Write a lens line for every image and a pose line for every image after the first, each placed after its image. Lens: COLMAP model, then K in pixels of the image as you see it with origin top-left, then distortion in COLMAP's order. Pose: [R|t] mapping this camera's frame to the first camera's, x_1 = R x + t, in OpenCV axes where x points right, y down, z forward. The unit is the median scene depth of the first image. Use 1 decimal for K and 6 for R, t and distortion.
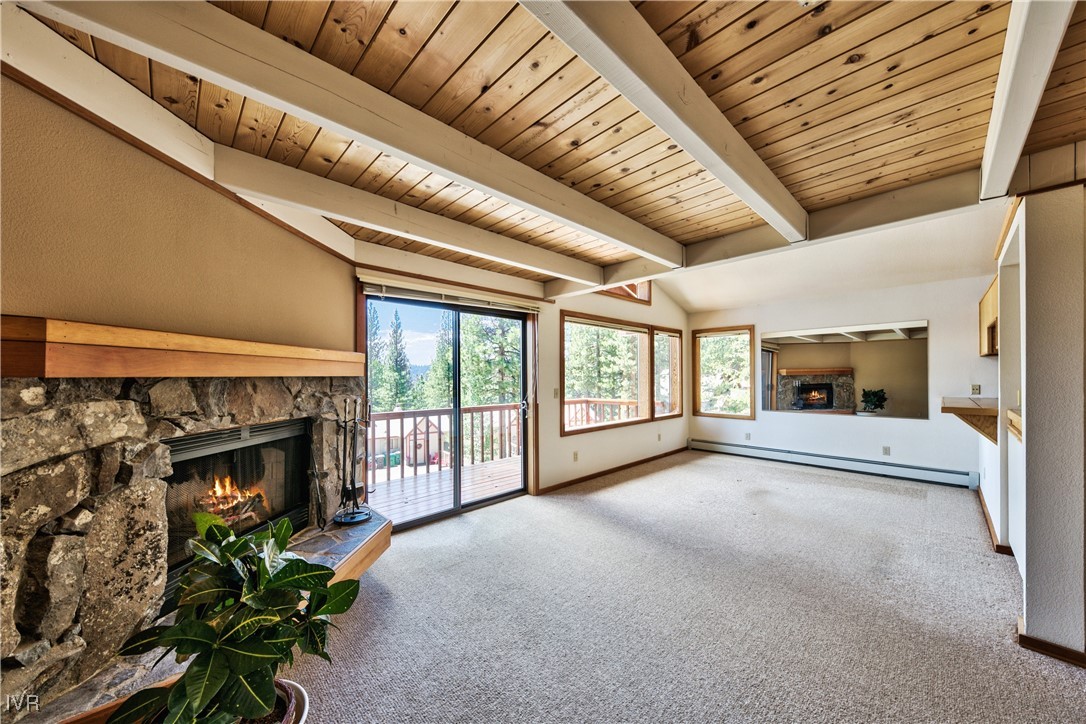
lens RADIAL K [[393.2, 0, 548.7], [0, 393.2, 370.4], [0, 0, 1]] dist [0.015106, -0.005218]
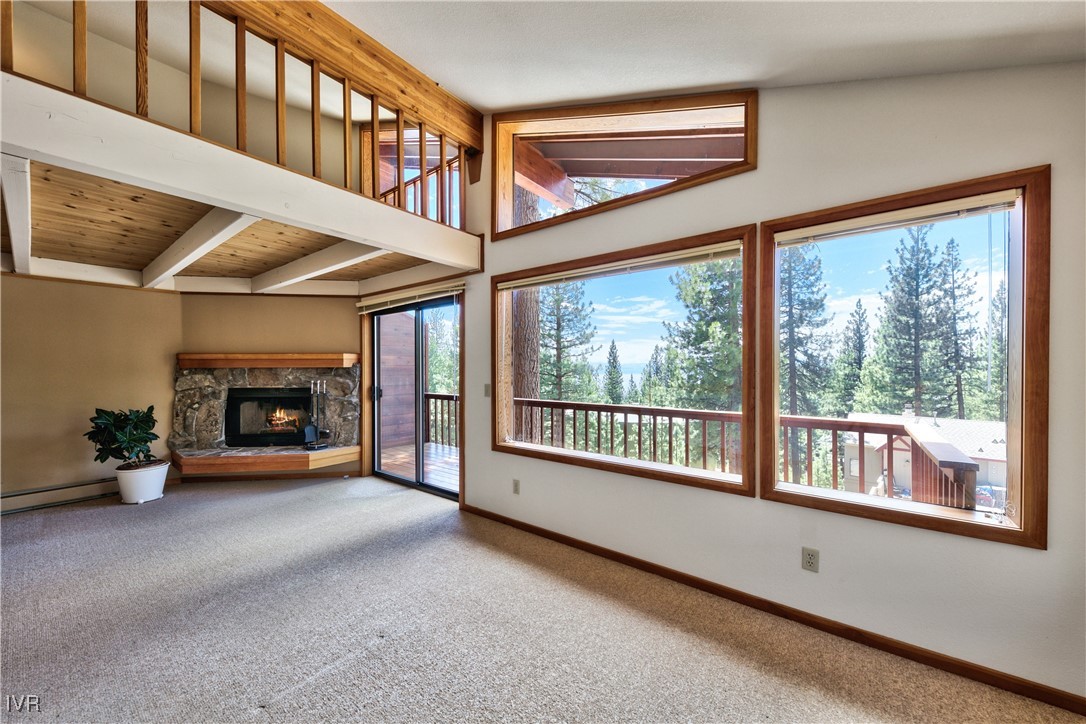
lens RADIAL K [[393.2, 0, 545.7], [0, 393.2, 369.6], [0, 0, 1]] dist [0.015106, -0.005218]
pose [[0.125082, 0.012057, -0.992073, 0.778785], [0.016066, 0.999770, 0.014176, 0.008990], [0.992016, -0.017711, 0.124860, 1.013131]]
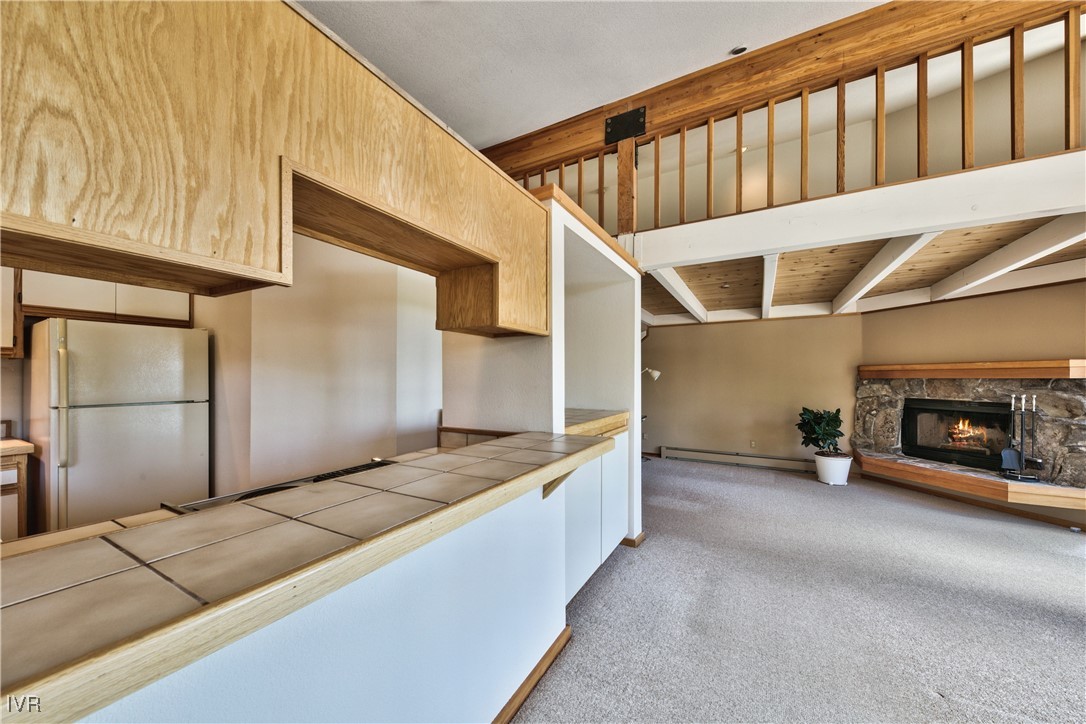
lens RADIAL K [[393.2, 0, 538.4], [0, 393.2, 374.9], [0, 0, 1]] dist [0.015106, -0.005218]
pose [[-0.961396, 0.001493, -0.275166, 0.886702], [0.006750, 0.999812, -0.018158, 0.009158], [0.275087, -0.019315, -0.961225, 1.073410]]
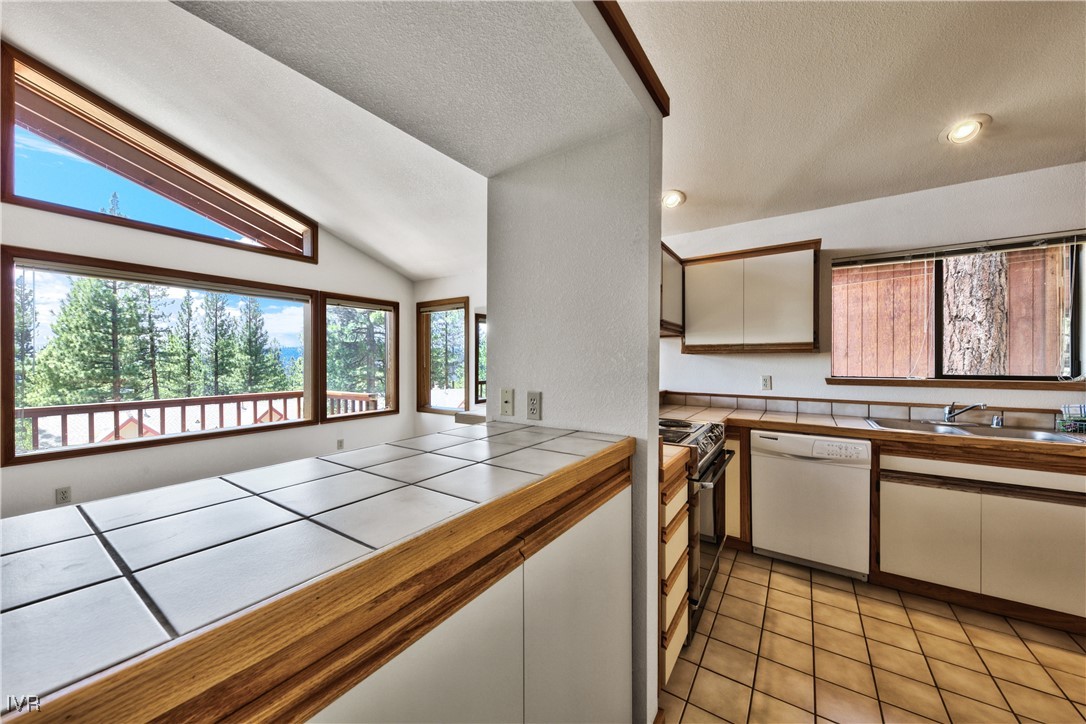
lens RADIAL K [[380.7, 0, 550.4], [0, 380.7, 357.1], [0, 0, 1]] dist [-0.002191, -0.001606]
pose [[0.979413, 0.005914, 0.201779, 0.710546], [-0.007247, 0.999957, 0.005867, -0.000972], [-0.201735, -0.007209, 0.979414, 0.301512]]
